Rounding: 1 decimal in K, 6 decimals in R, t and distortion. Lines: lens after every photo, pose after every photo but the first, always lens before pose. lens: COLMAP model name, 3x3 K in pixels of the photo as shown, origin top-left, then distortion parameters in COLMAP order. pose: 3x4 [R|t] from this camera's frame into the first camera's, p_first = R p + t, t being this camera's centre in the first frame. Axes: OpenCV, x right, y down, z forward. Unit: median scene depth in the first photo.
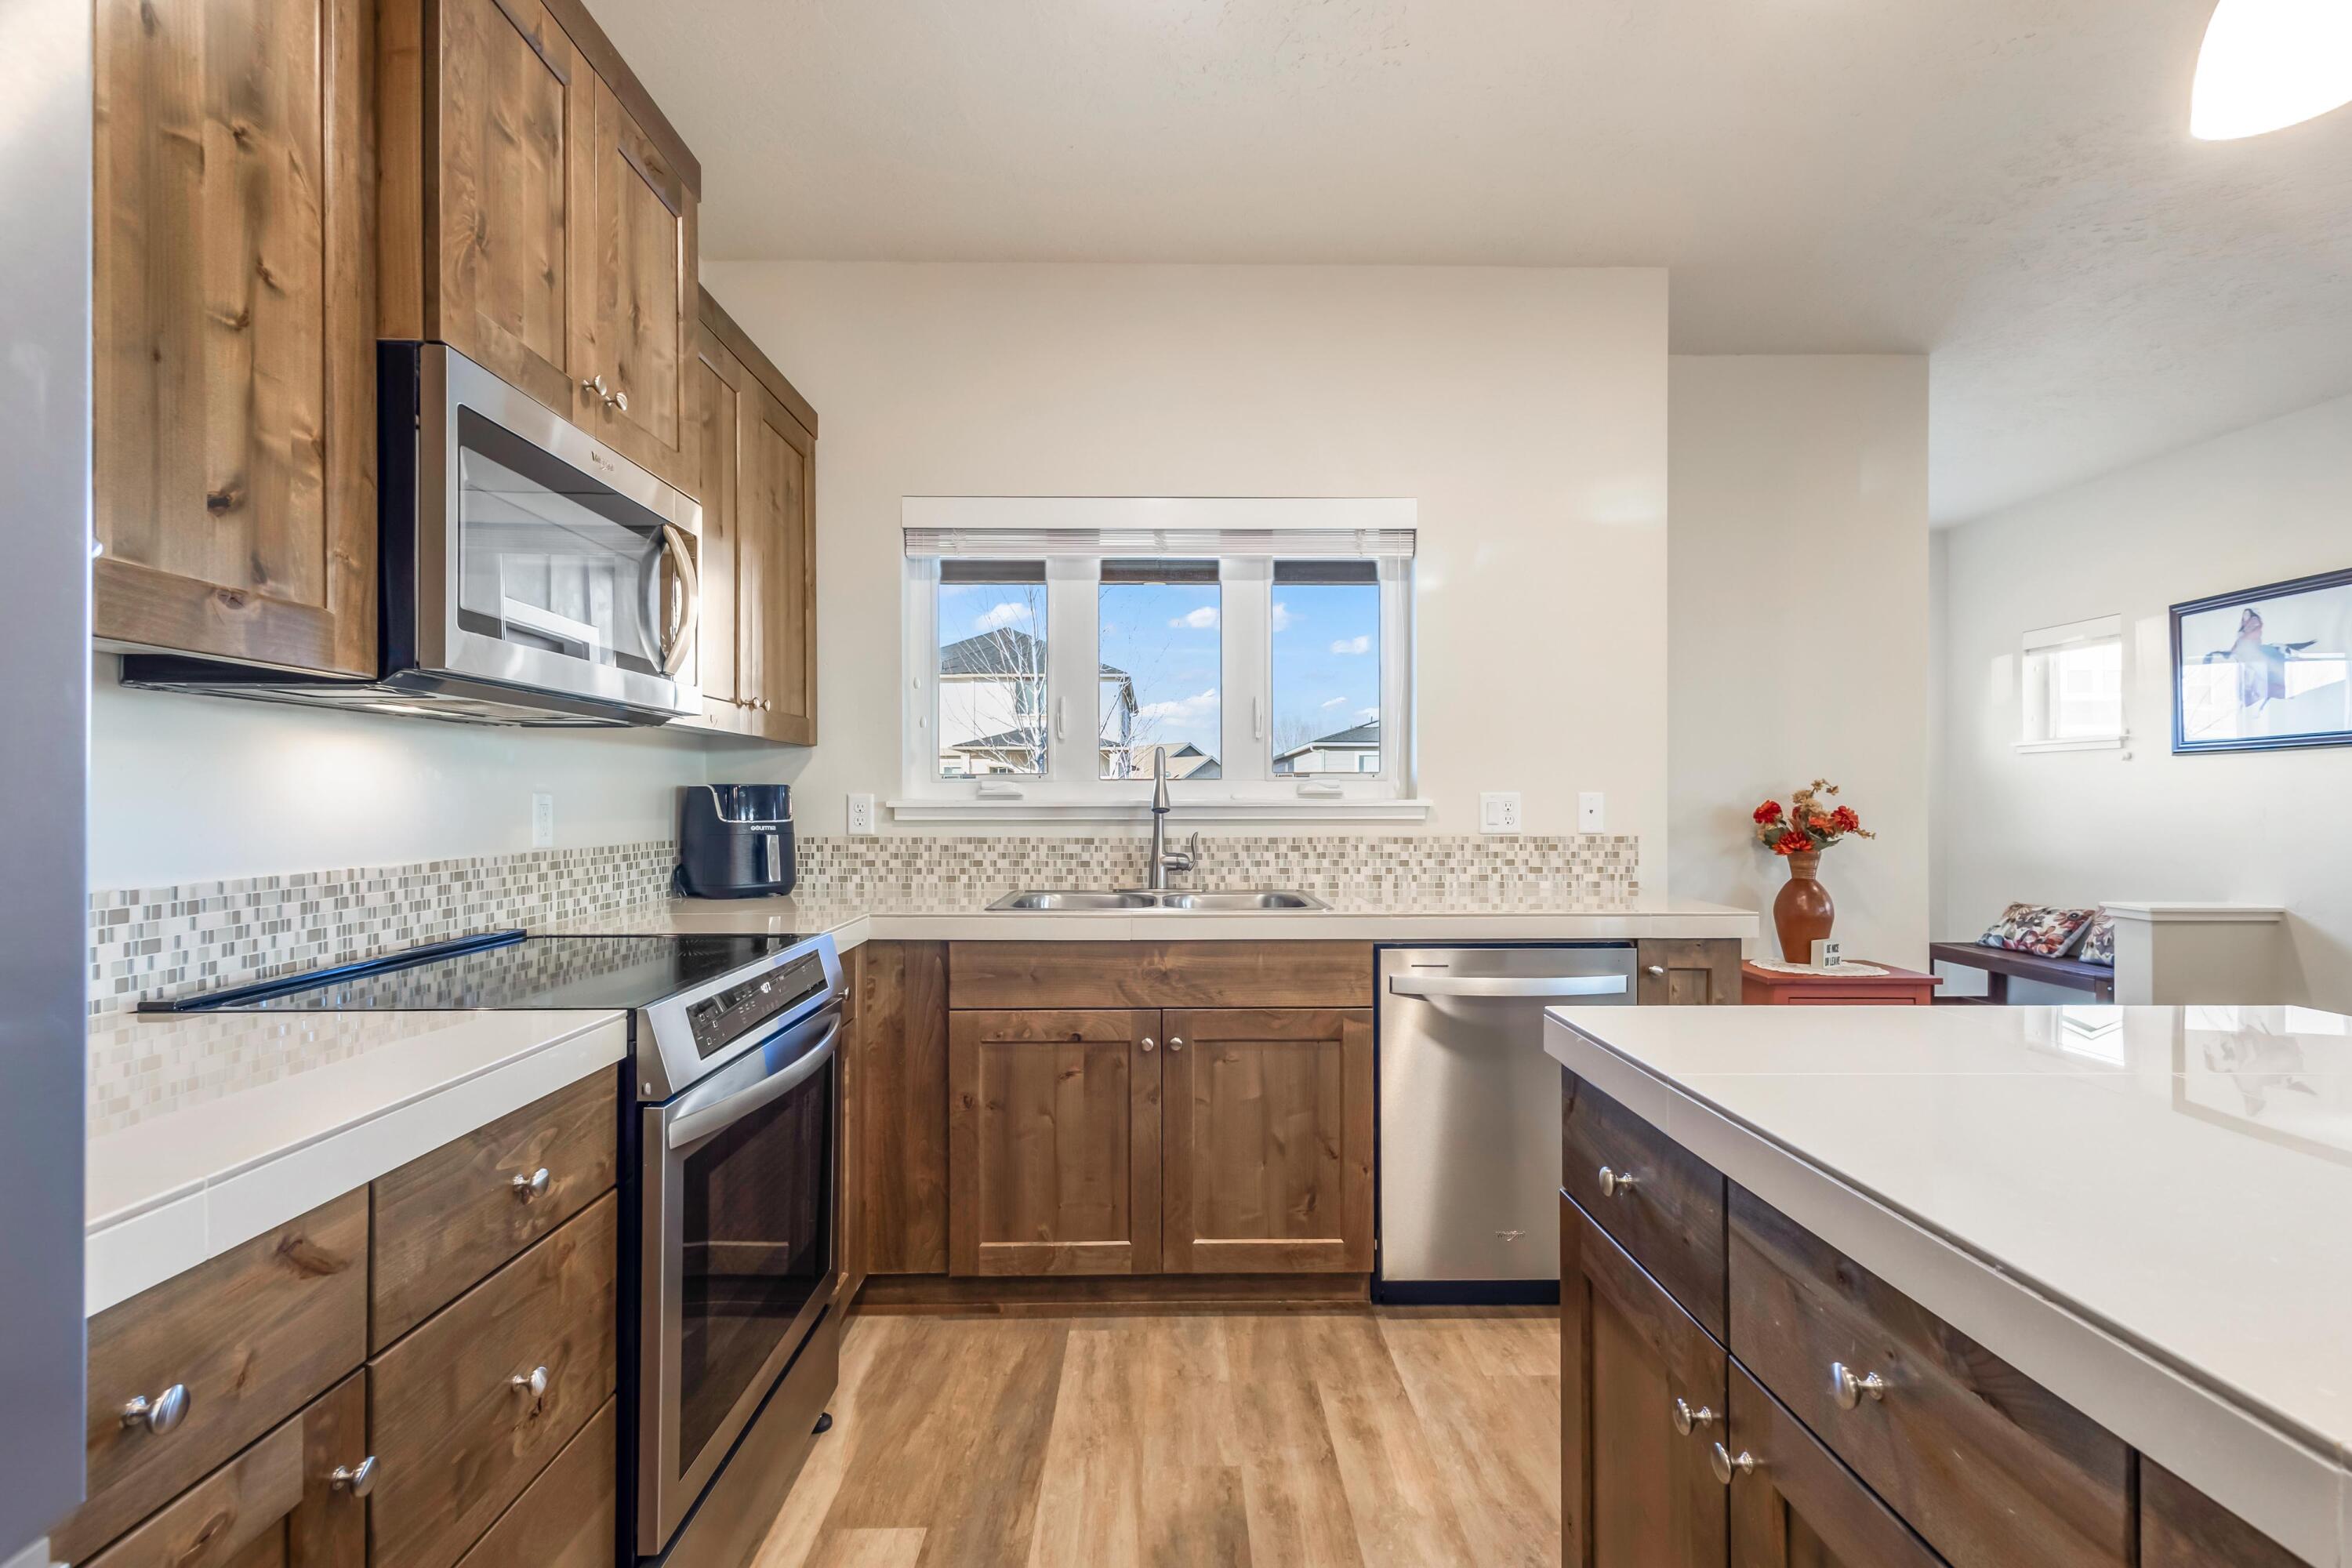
lens RADIAL K [[1084.4, 0, 1182.2], [0, 1084.4, 795.5], [0, 0, 1]] dist [0.005104, 0.000013]
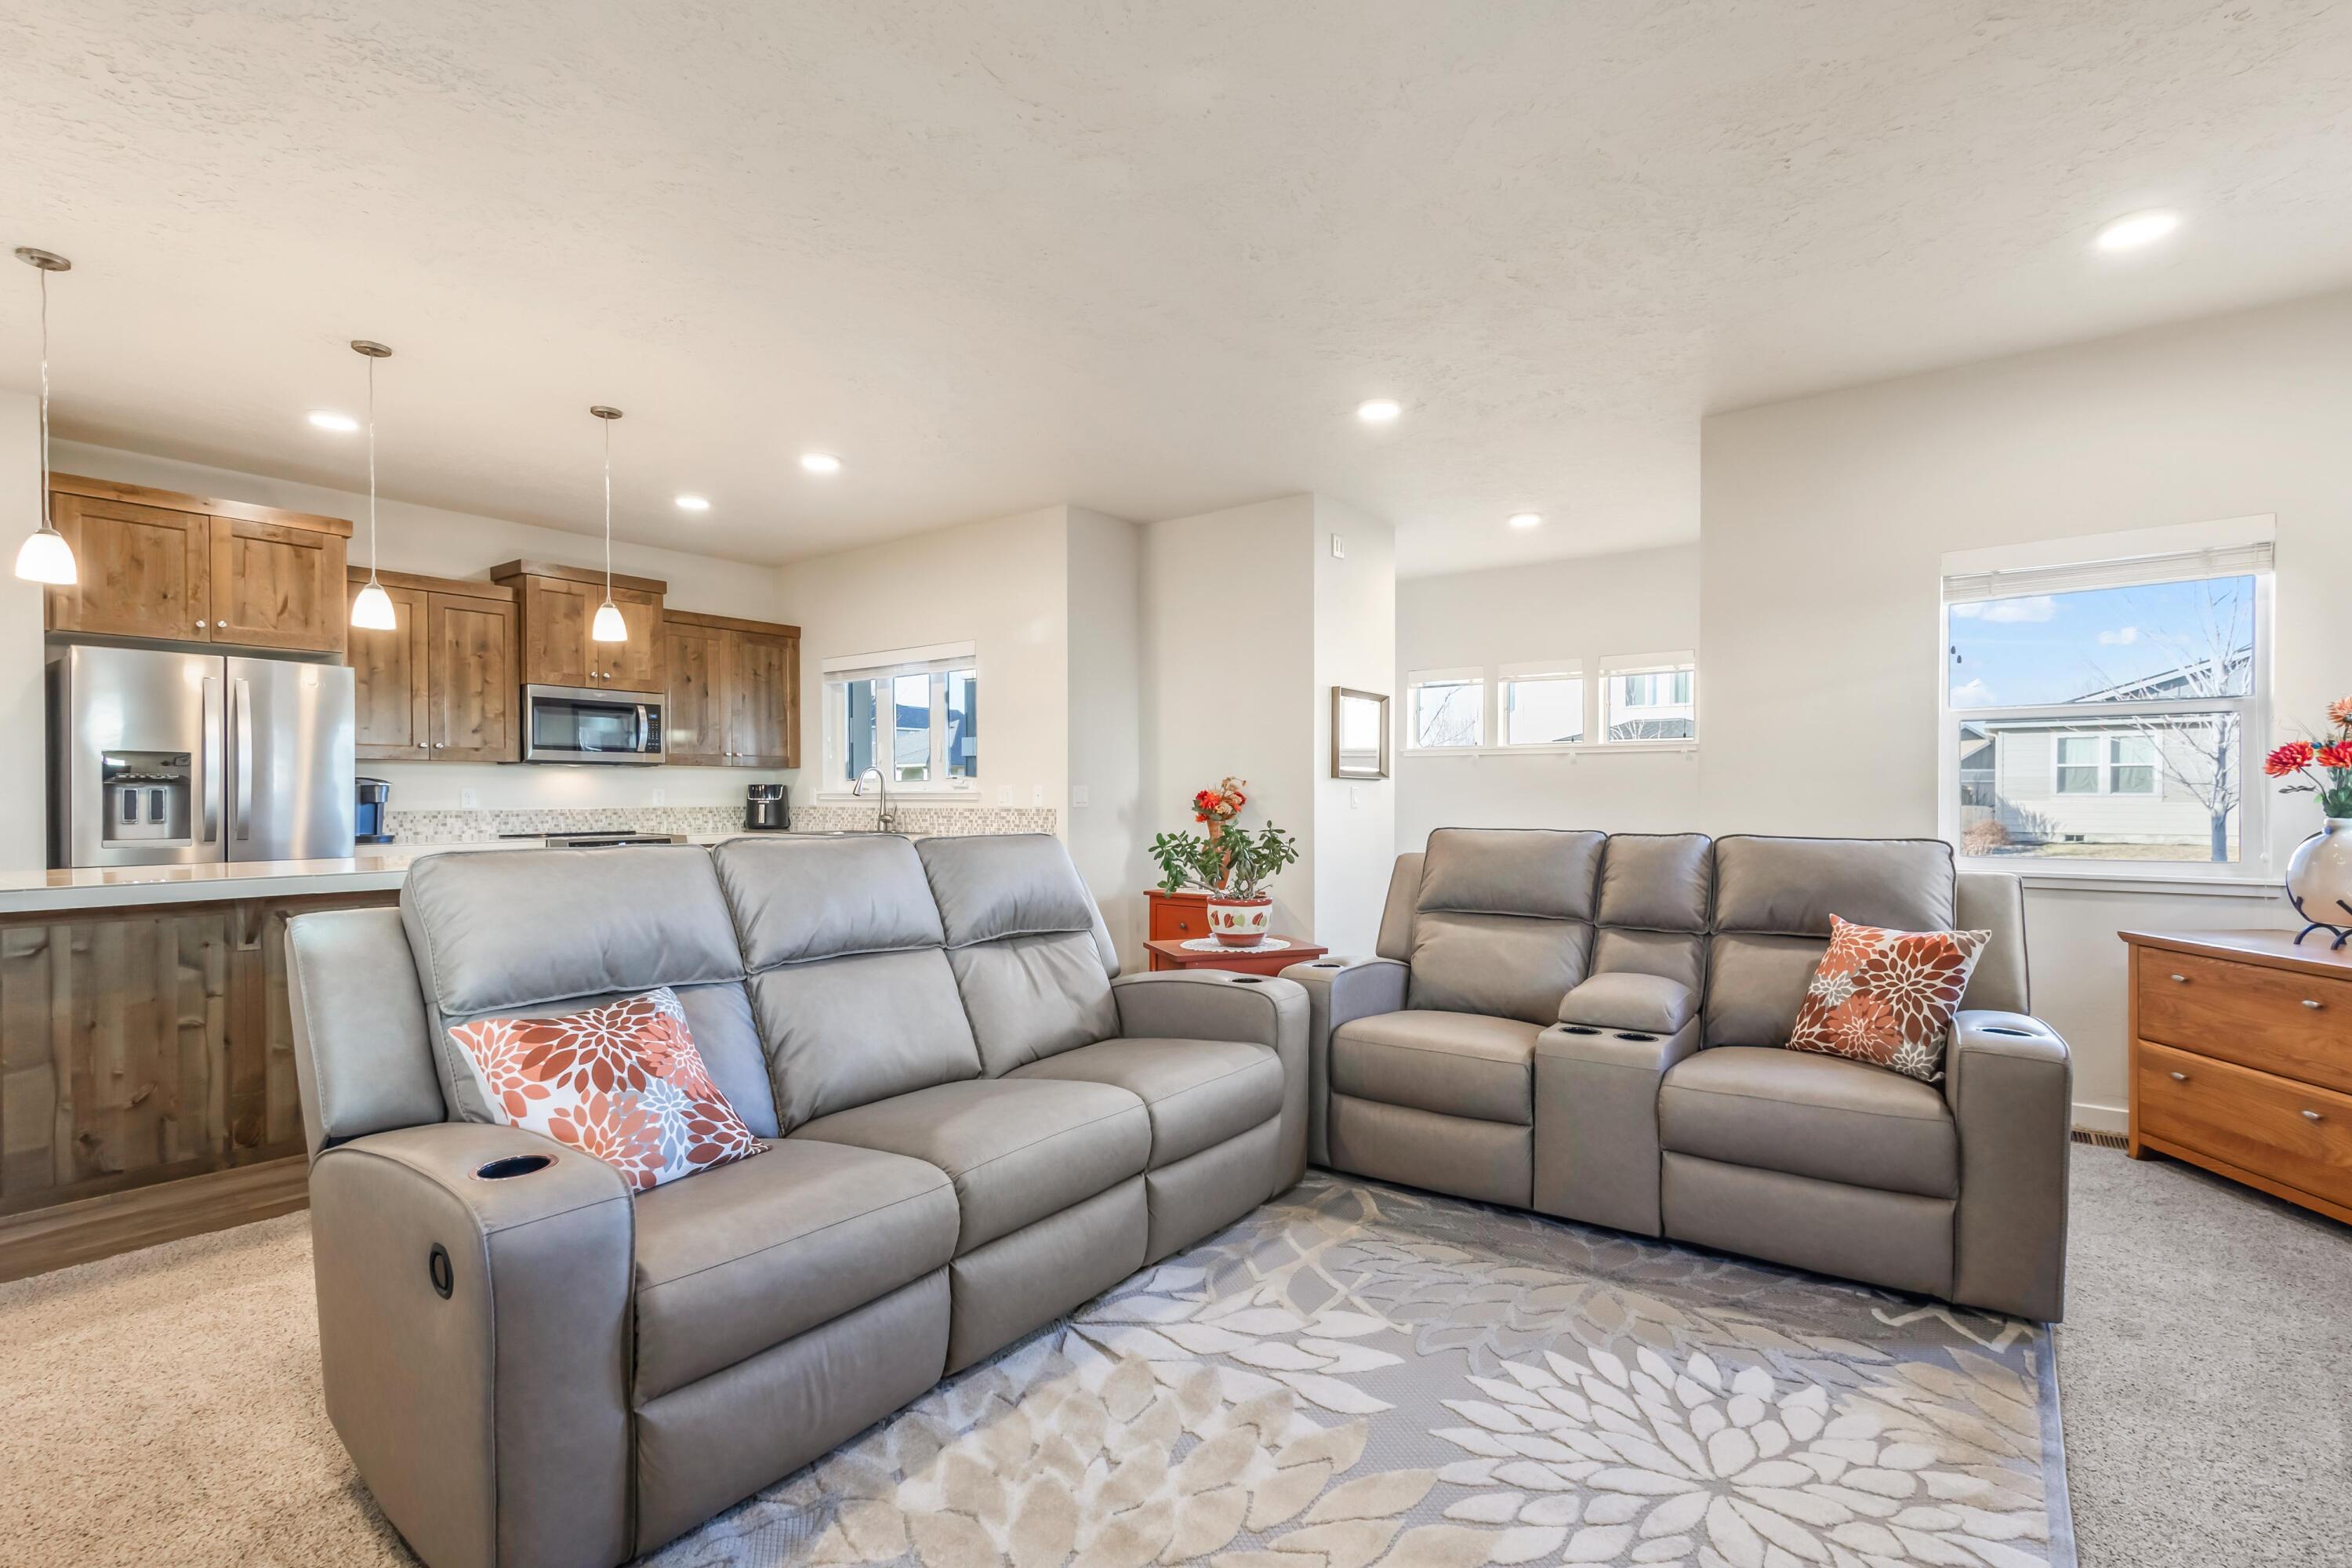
lens RADIAL K [[1095.6, 0, 1185.0], [0, 1095.6, 800.7], [0, 0, 1]] dist [0.013167, -0.000532]
pose [[0.788181, 0.003536, -0.615433, 2.304740], [0.002792, 0.999953, 0.009320, 0.007910], [0.615437, -0.009064, 0.788134, -0.475164]]
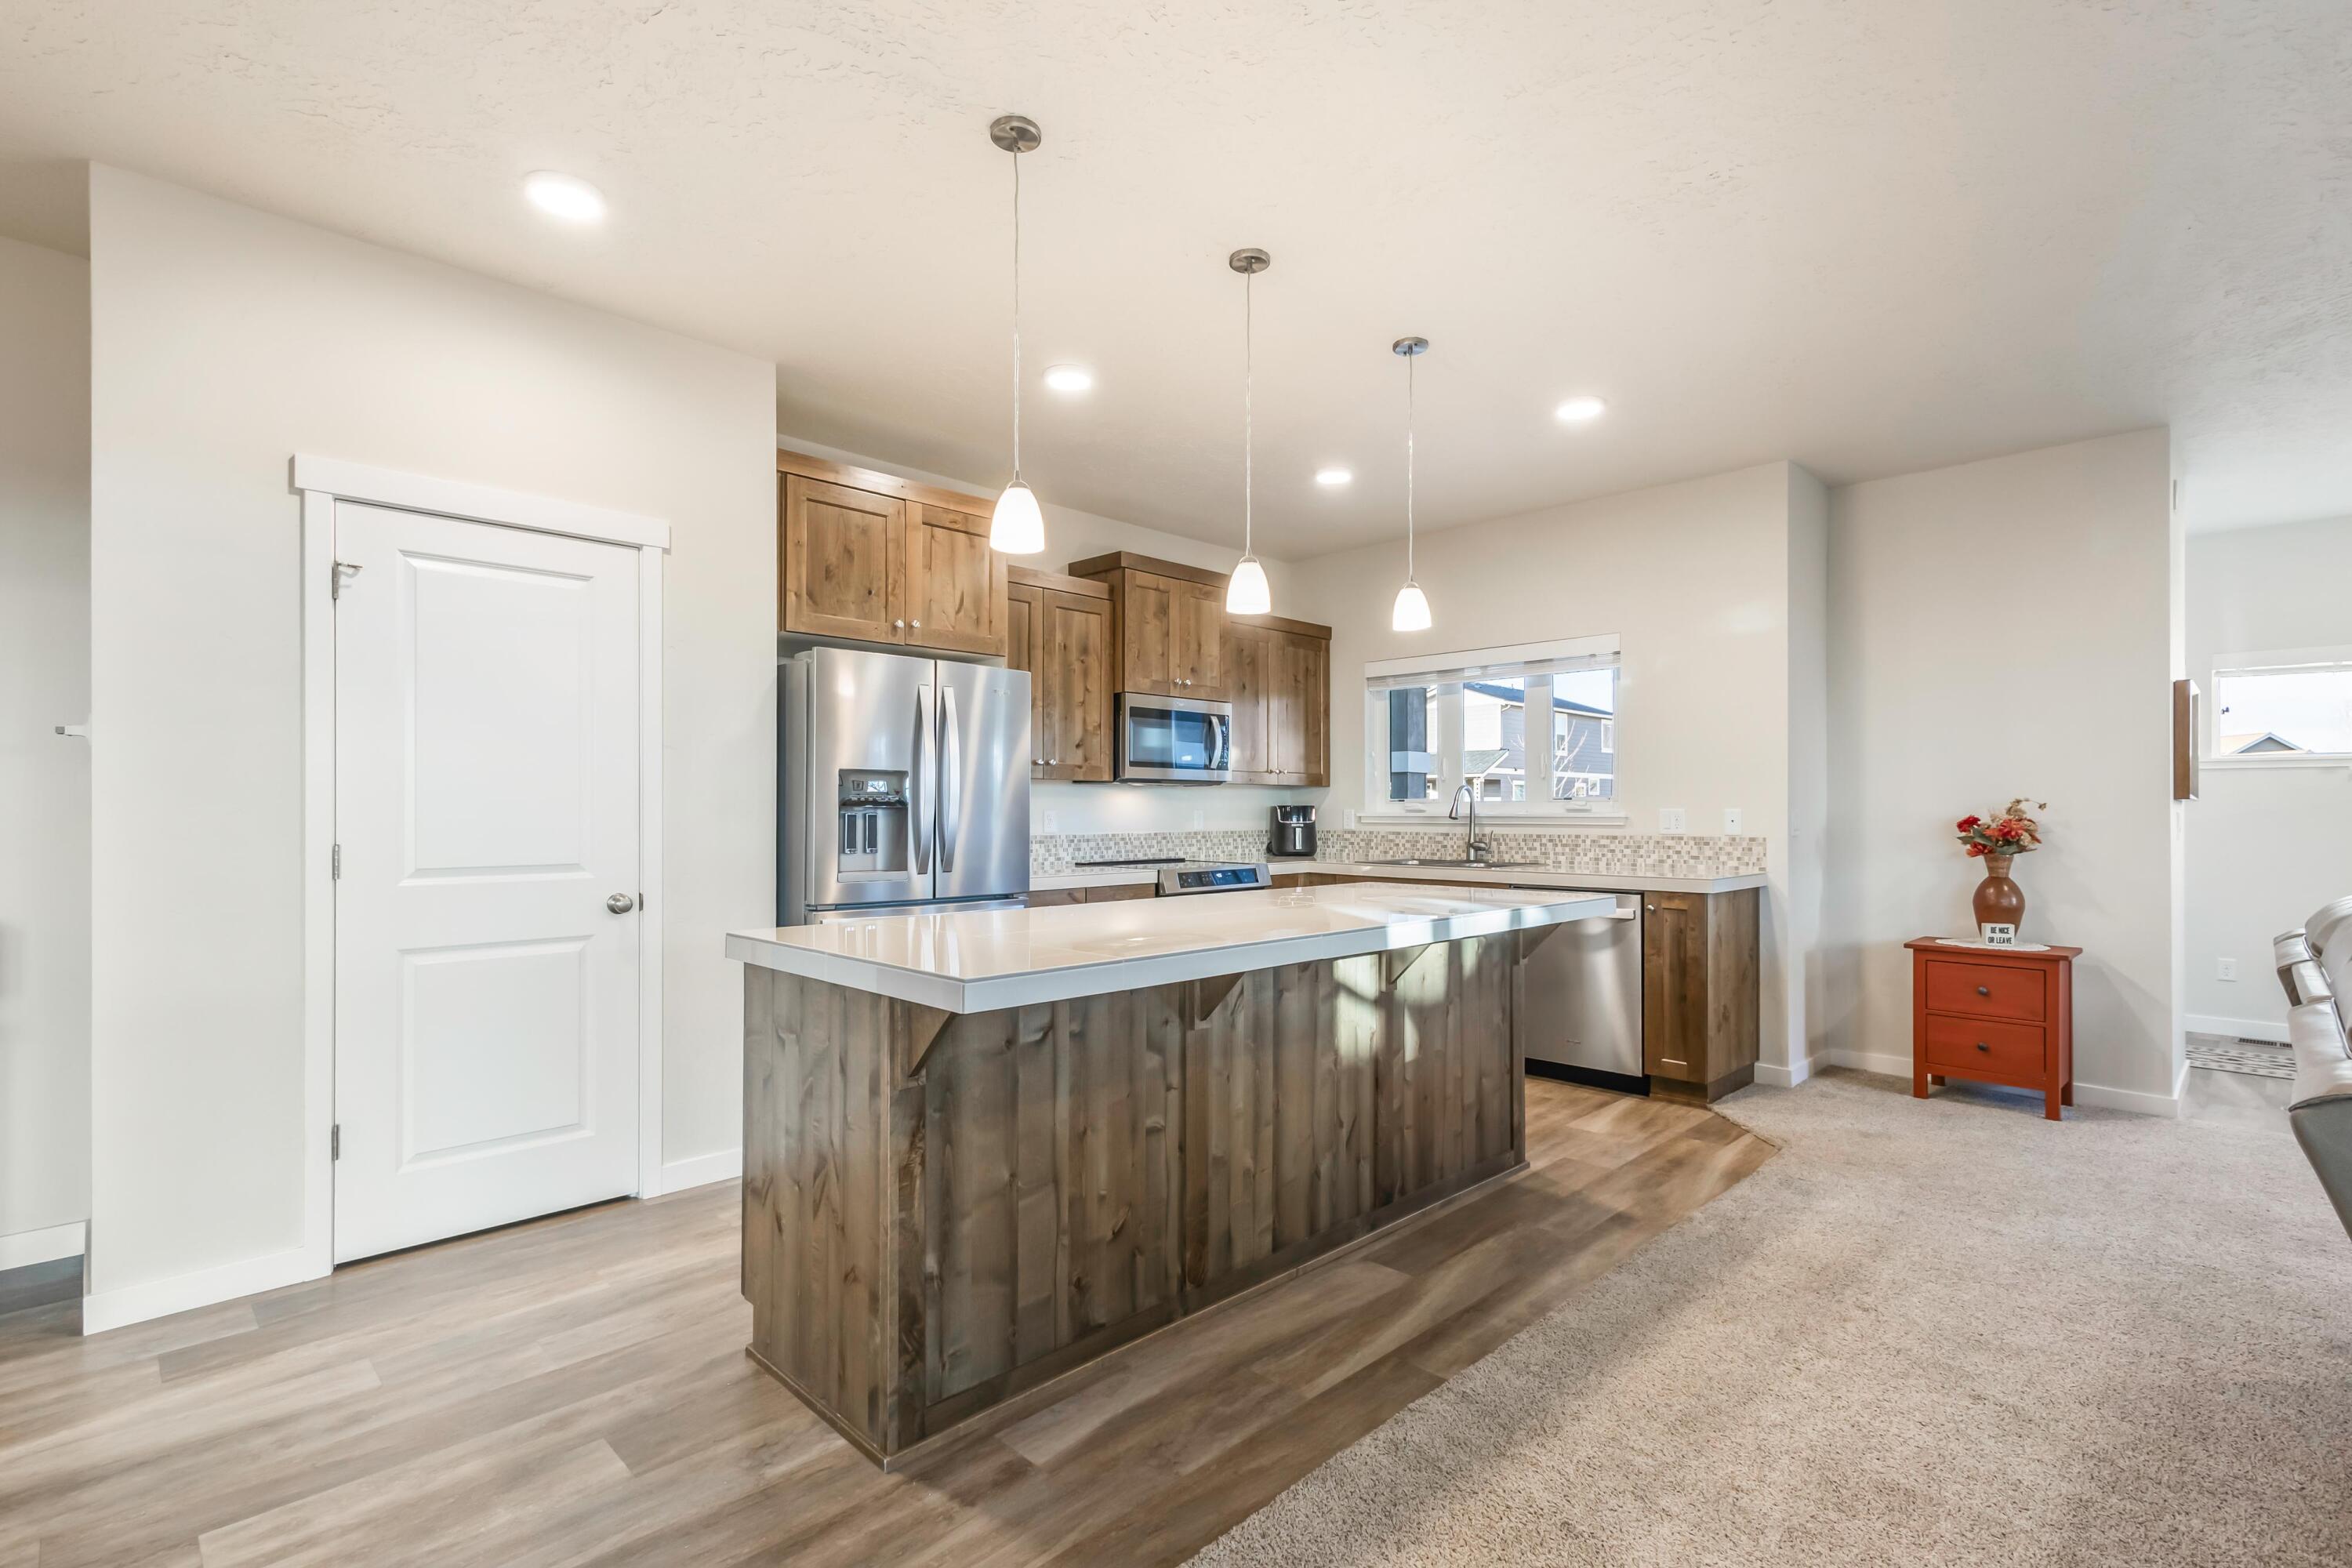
lens RADIAL K [[1085.8, 0, 1171.5], [0, 1085.8, 805.6], [0, 0, 1]] dist [0.012491, -0.000212]
pose [[0.691152, -0.001793, -0.722707, 1.232924], [0.000719, 0.999998, -0.001793, -0.006829], [0.722709, 0.000719, 0.691152, -0.854063]]
